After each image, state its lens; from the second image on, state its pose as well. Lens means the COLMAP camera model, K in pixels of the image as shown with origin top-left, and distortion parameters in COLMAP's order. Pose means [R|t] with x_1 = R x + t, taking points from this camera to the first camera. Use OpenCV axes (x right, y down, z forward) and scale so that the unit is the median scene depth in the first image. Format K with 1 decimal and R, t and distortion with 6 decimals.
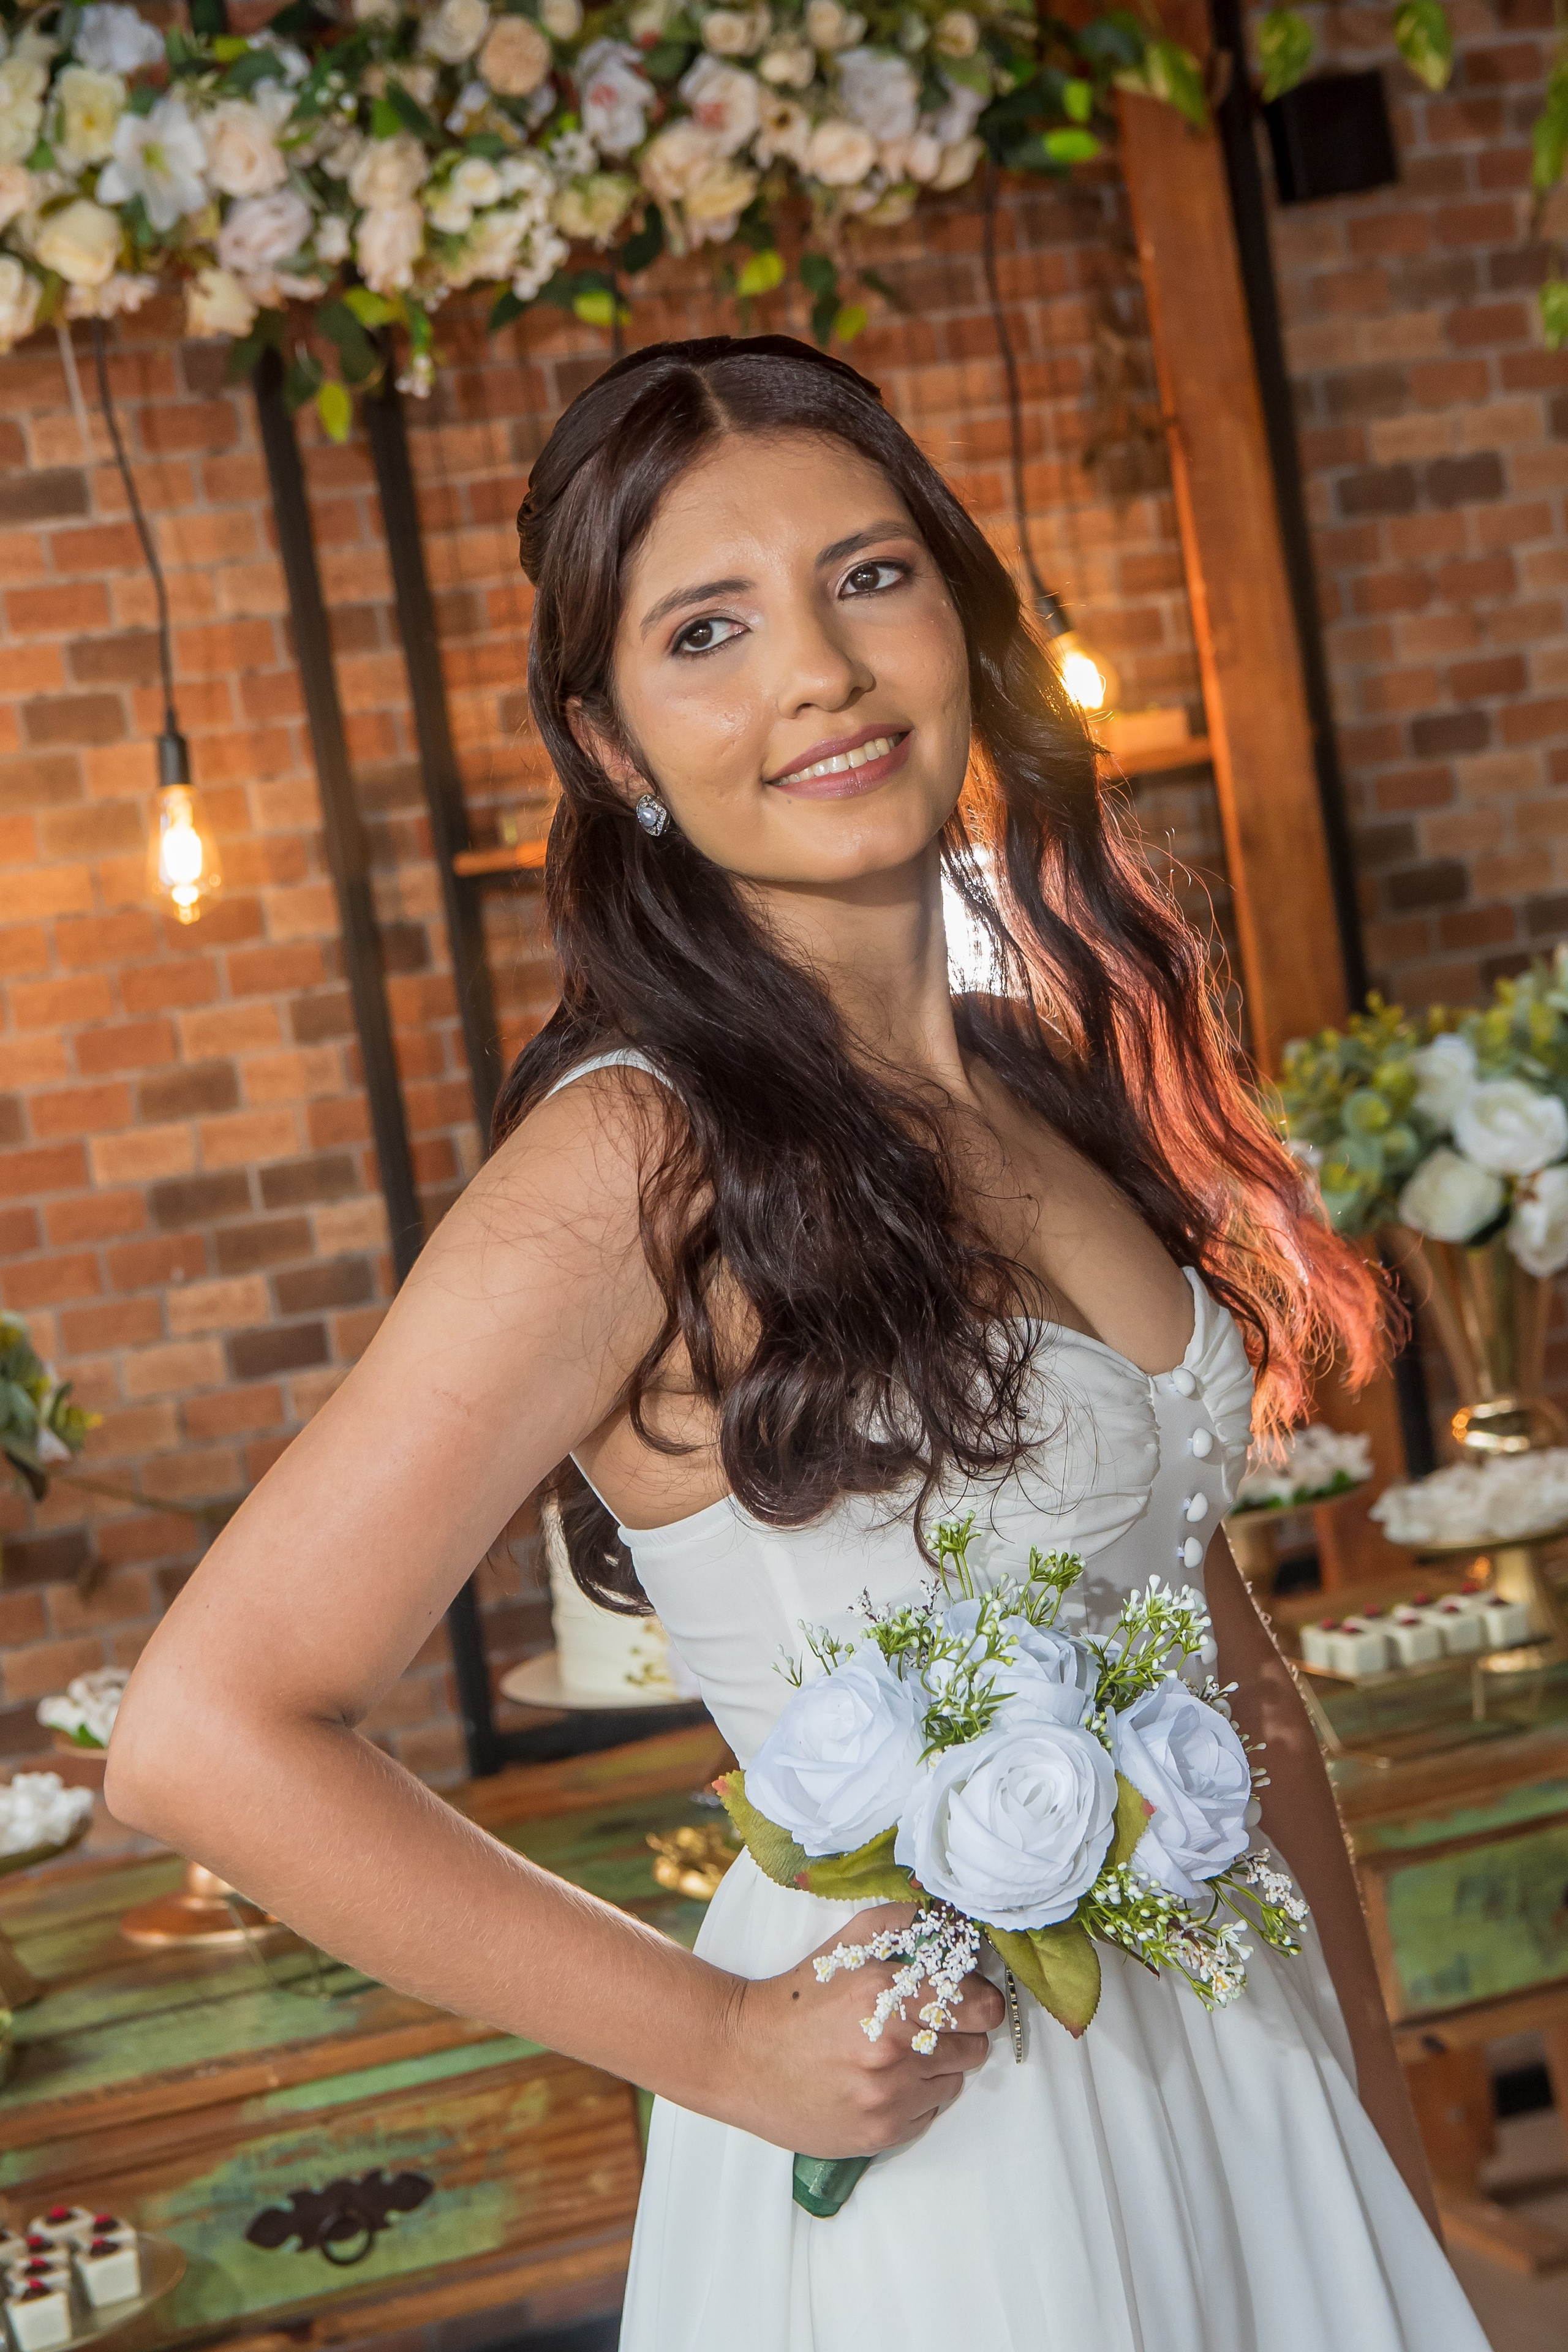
lens RADIAL K [[4730.9, 0, 803.5], [0, 4730.9, 1209.6], [0, 0, 1]] dist [0.204000, 0.000000]
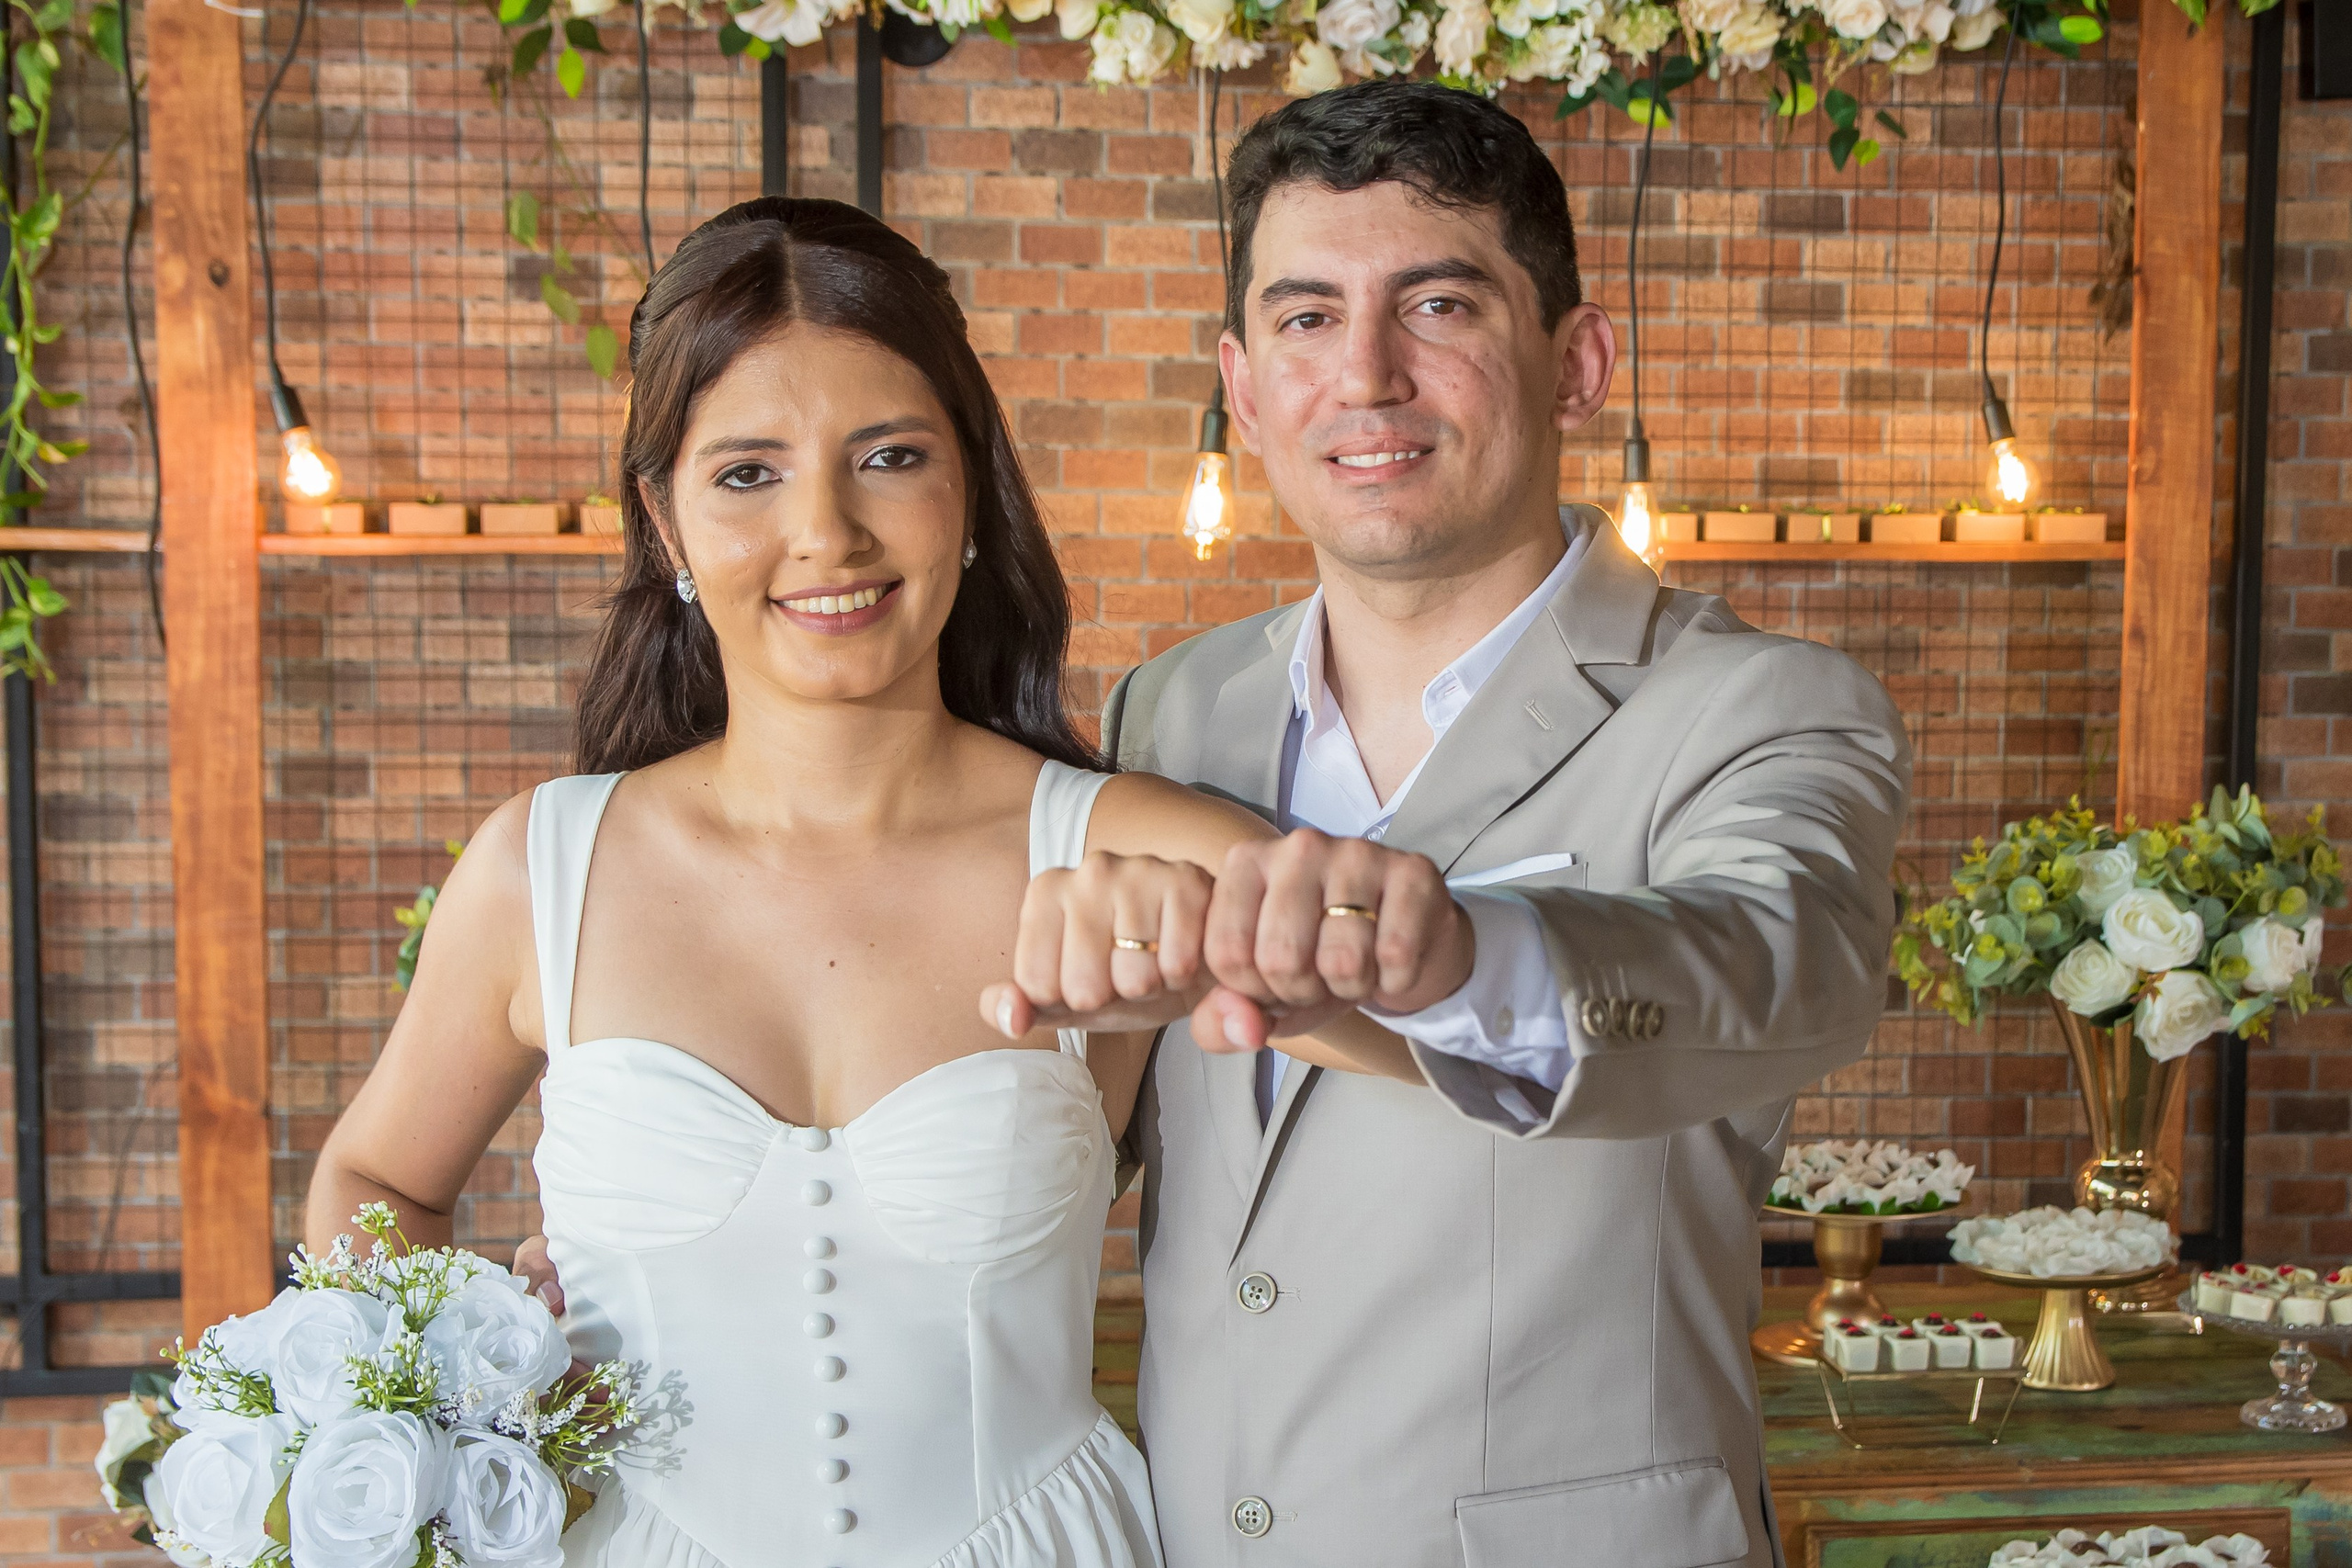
lens RADIAL K [[3840.4, 0, 1373.1], [0, 3840.4, 878.8], [0, 0, 1]] dist [0.064452, 0.000000]
pose [[0.957798, 0.182778, -0.221844, 0.149174], [-0.174683, 0.983045, 0.055752, -0.042387], [0.228272, -0.014647, 0.973487, 0.033399]]
